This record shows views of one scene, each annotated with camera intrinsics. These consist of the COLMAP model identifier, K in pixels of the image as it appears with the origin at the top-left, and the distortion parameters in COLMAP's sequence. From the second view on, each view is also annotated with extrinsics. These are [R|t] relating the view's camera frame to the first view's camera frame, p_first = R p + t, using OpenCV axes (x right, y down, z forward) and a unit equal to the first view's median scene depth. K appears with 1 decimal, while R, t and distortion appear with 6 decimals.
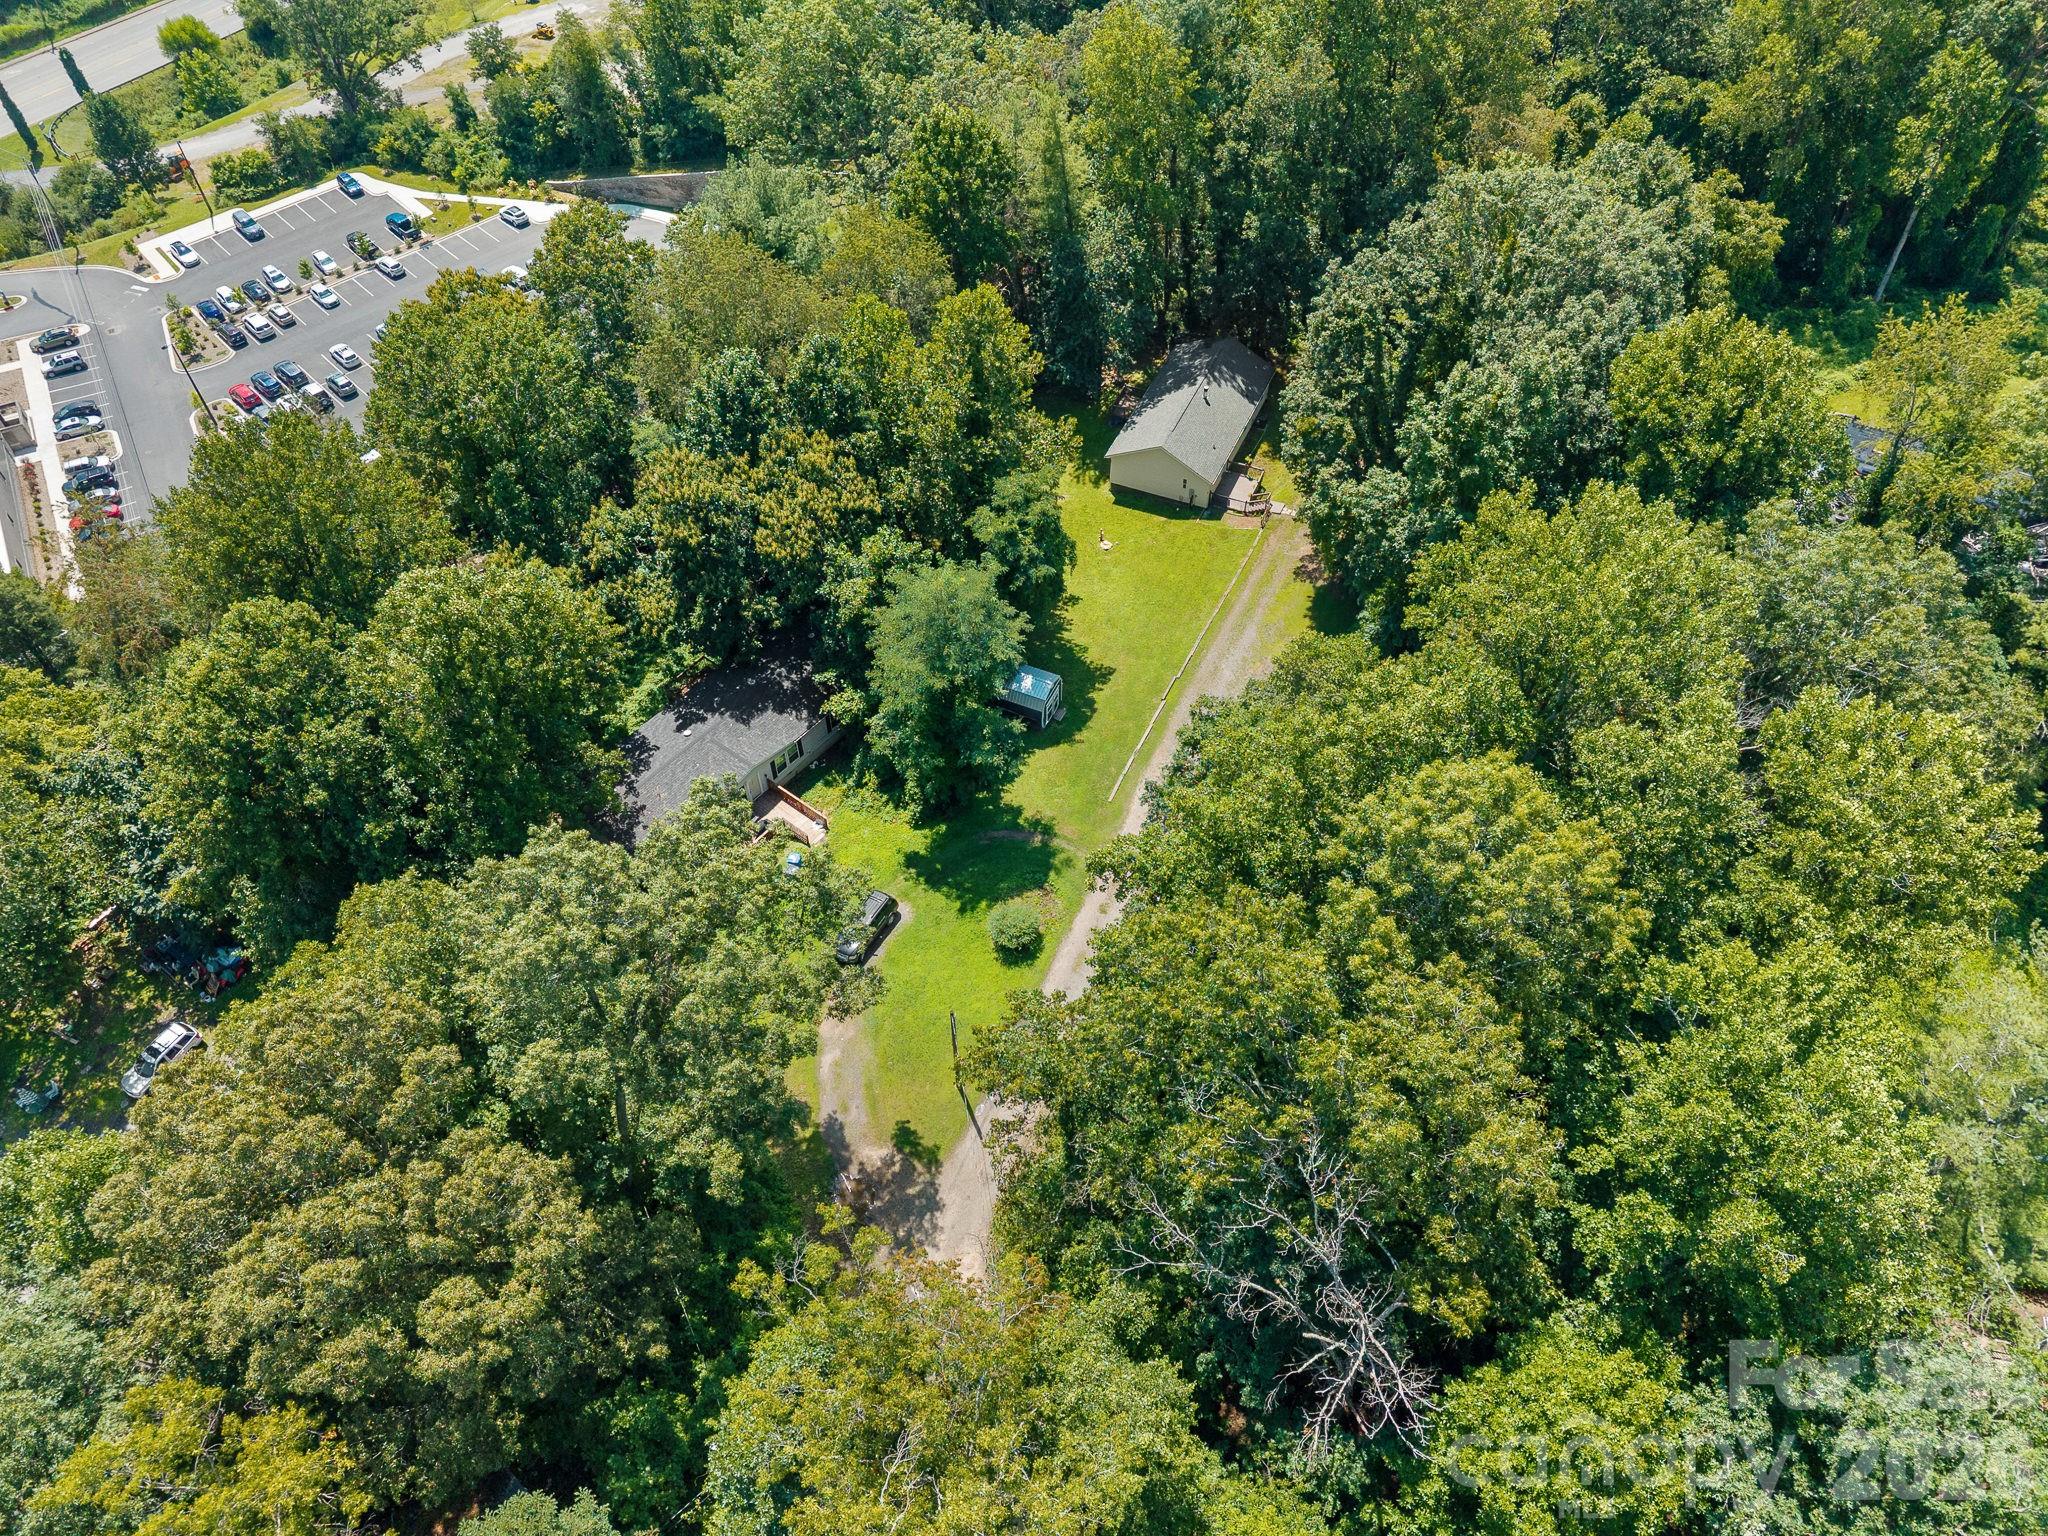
lens RADIAL K [[1389.8, 0, 1030.0], [0, 1389.8, 770.7], [0, 0, 1]] dist [0.035185, -0.027928]
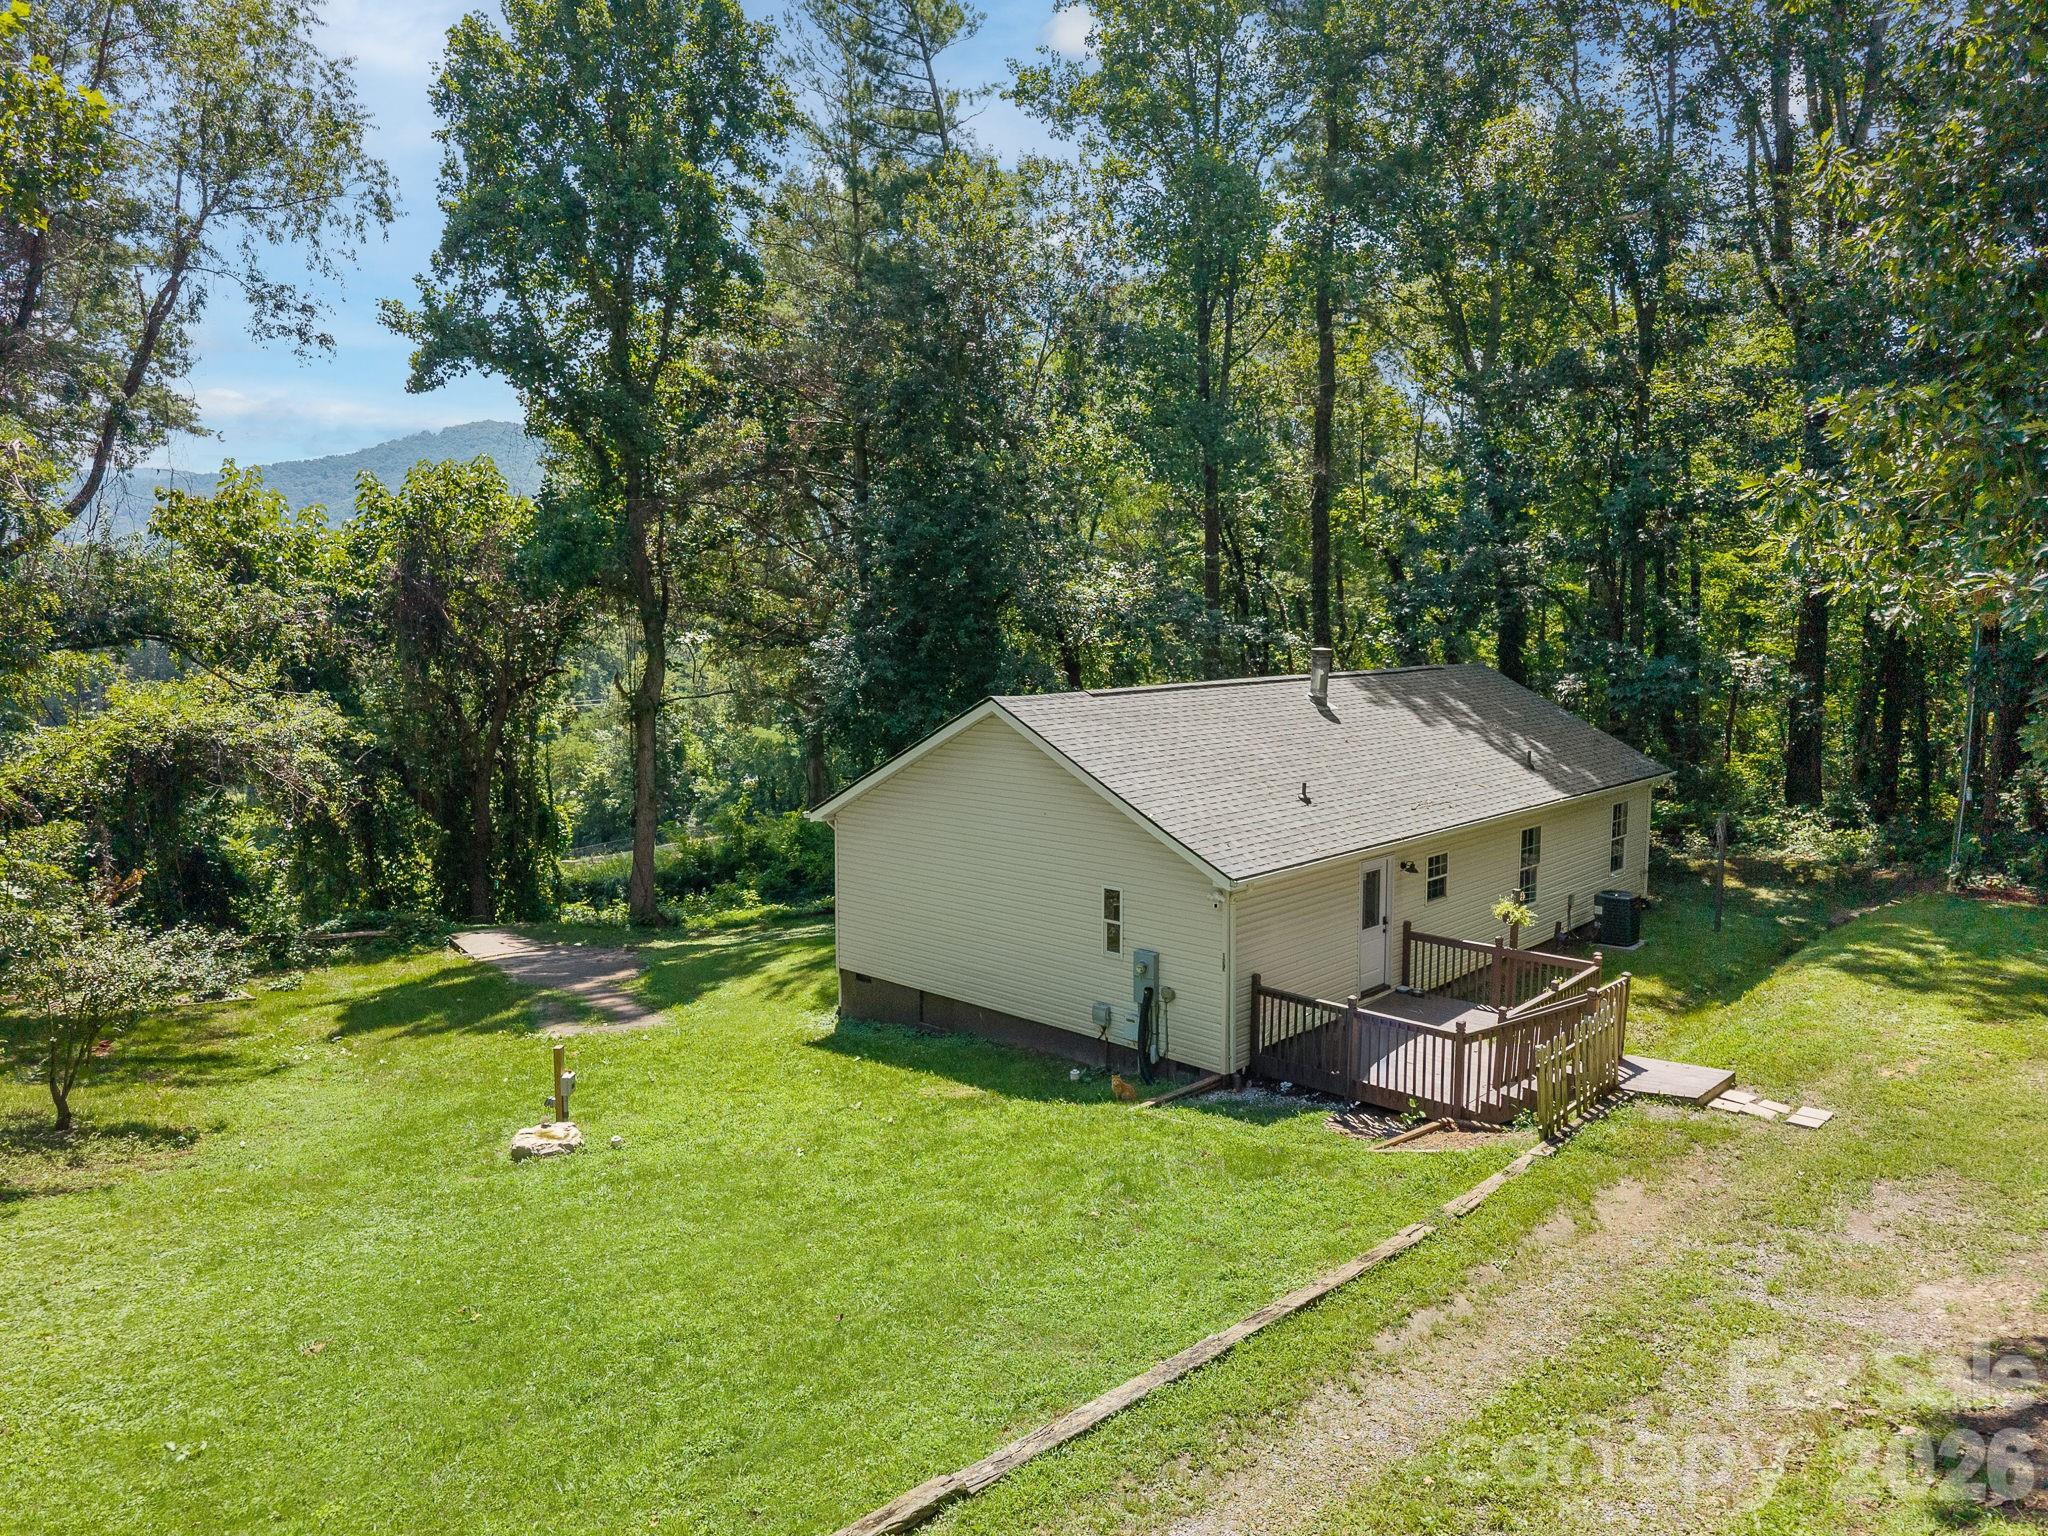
lens RADIAL K [[1389.8, 0, 1033.9], [0, 1389.8, 759.3], [0, 0, 1]] dist [0.035185, -0.027928]
pose [[0.942851, 0.041523, -0.330618, 0.198506], [-0.258036, 0.718771, -0.645589, -0.125471], [0.210832, 0.694005, 0.688409, 1.064564]]
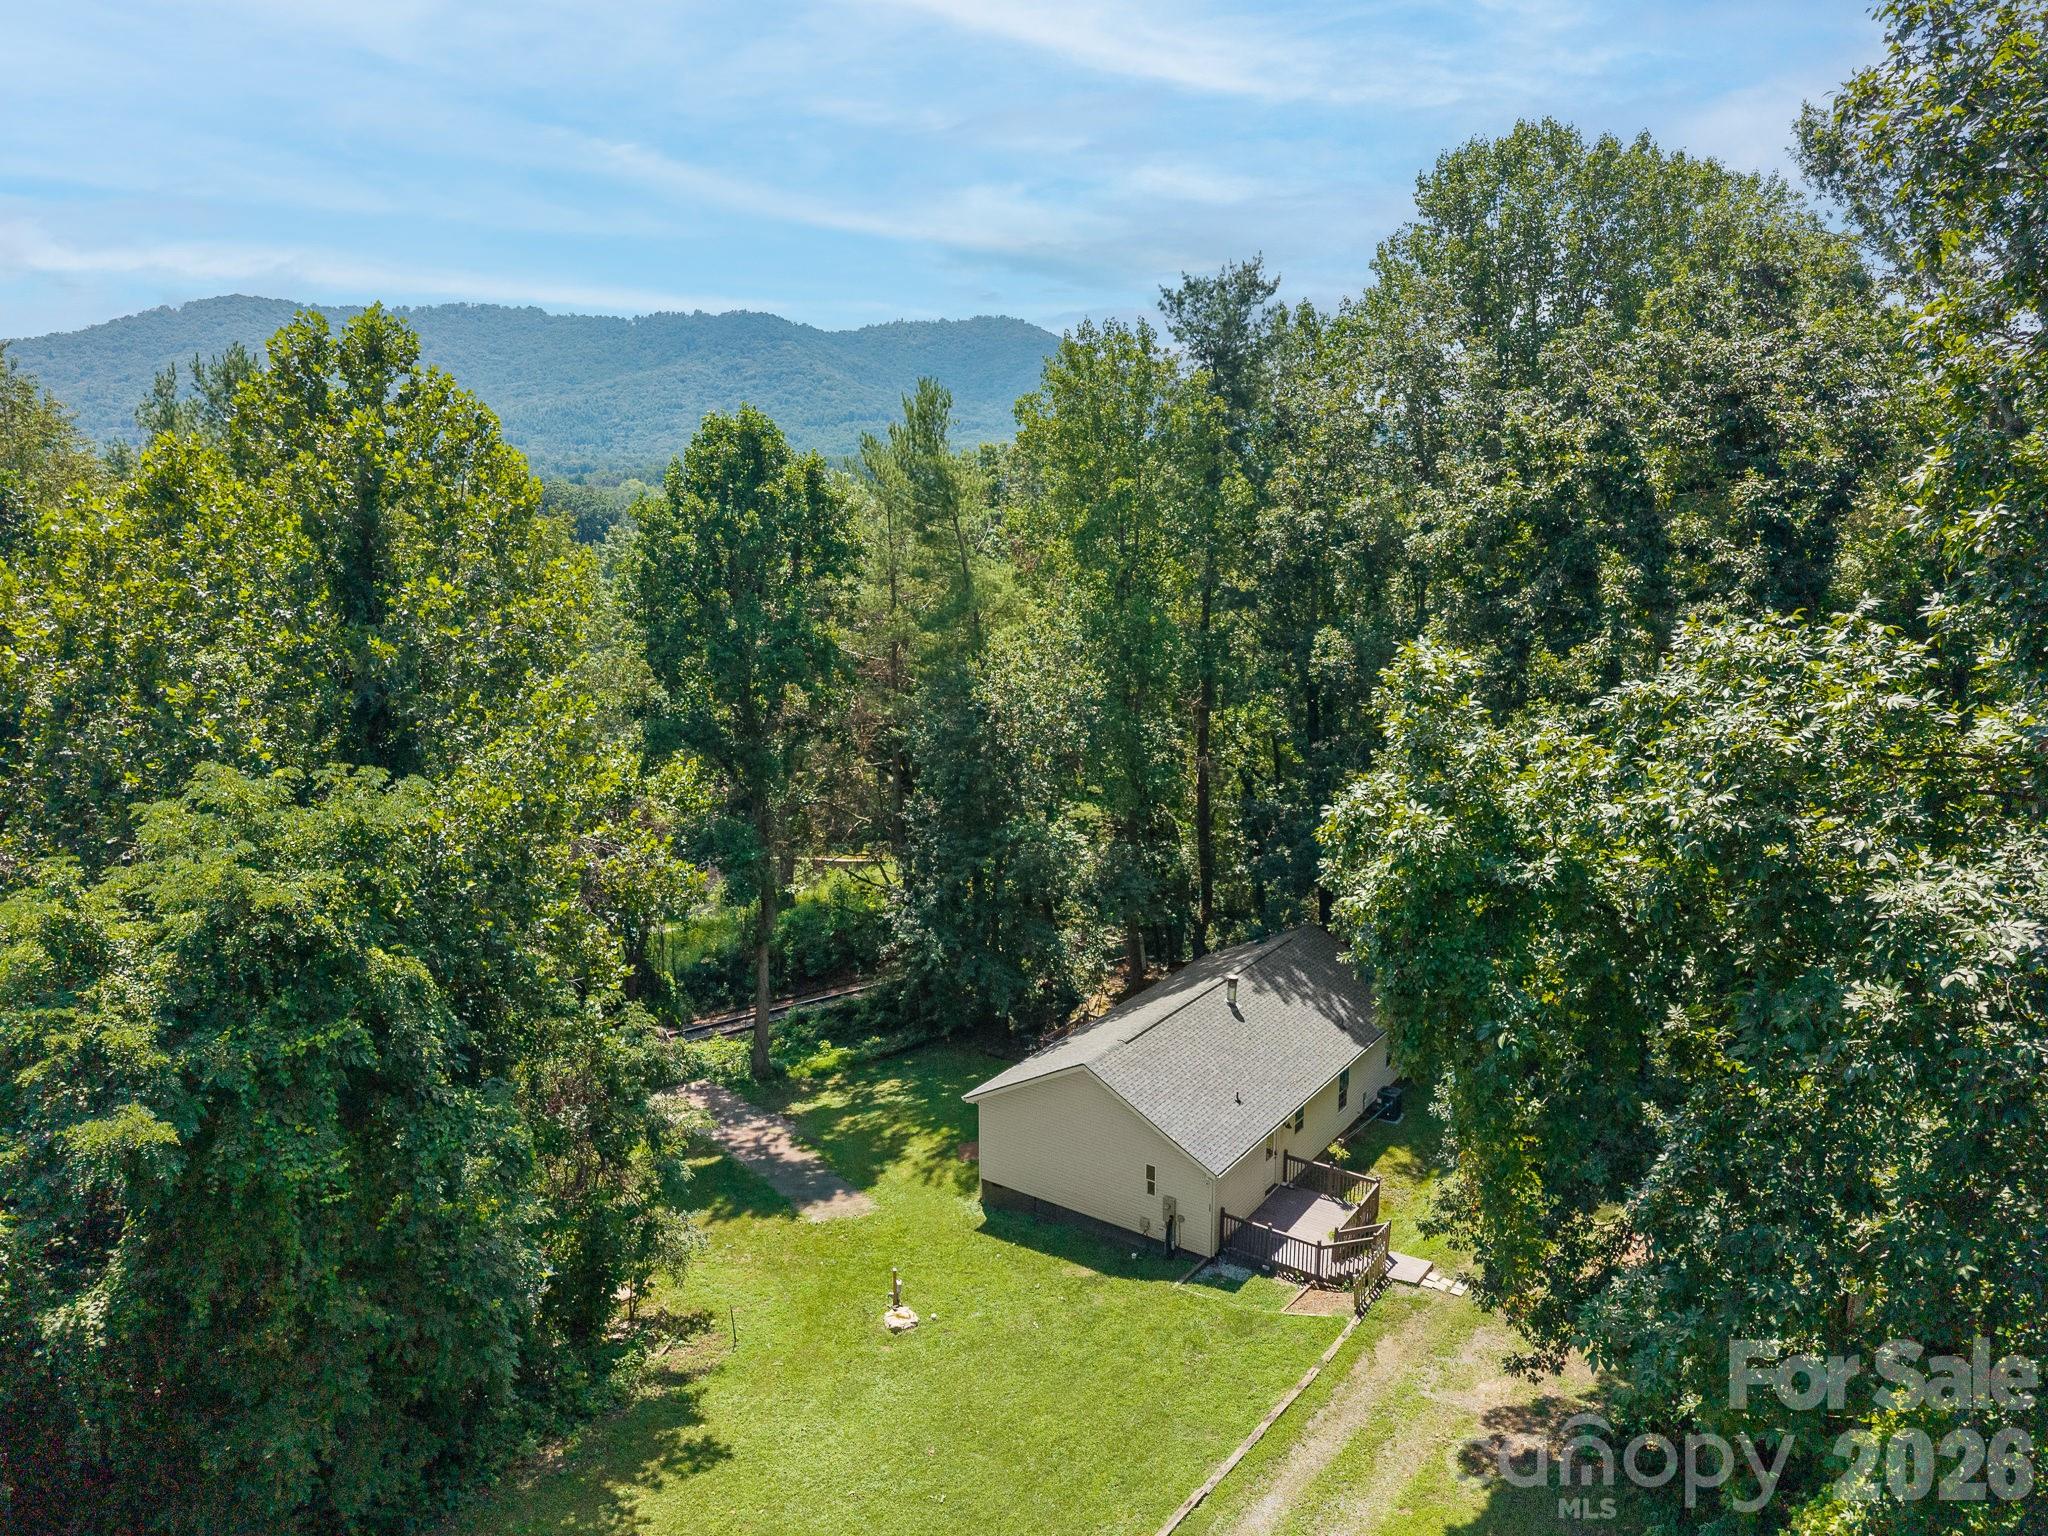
lens RADIAL K [[1389.8, 0, 1022.0], [0, 1389.8, 753.3], [0, 0, 1]] dist [0.035185, -0.027928]
pose [[0.978606, 0.032524, -0.203155, 0.184832], [-0.153261, 0.774005, -0.614351, -0.075699], [0.137262, 0.632343, 0.762431, 0.797773]]
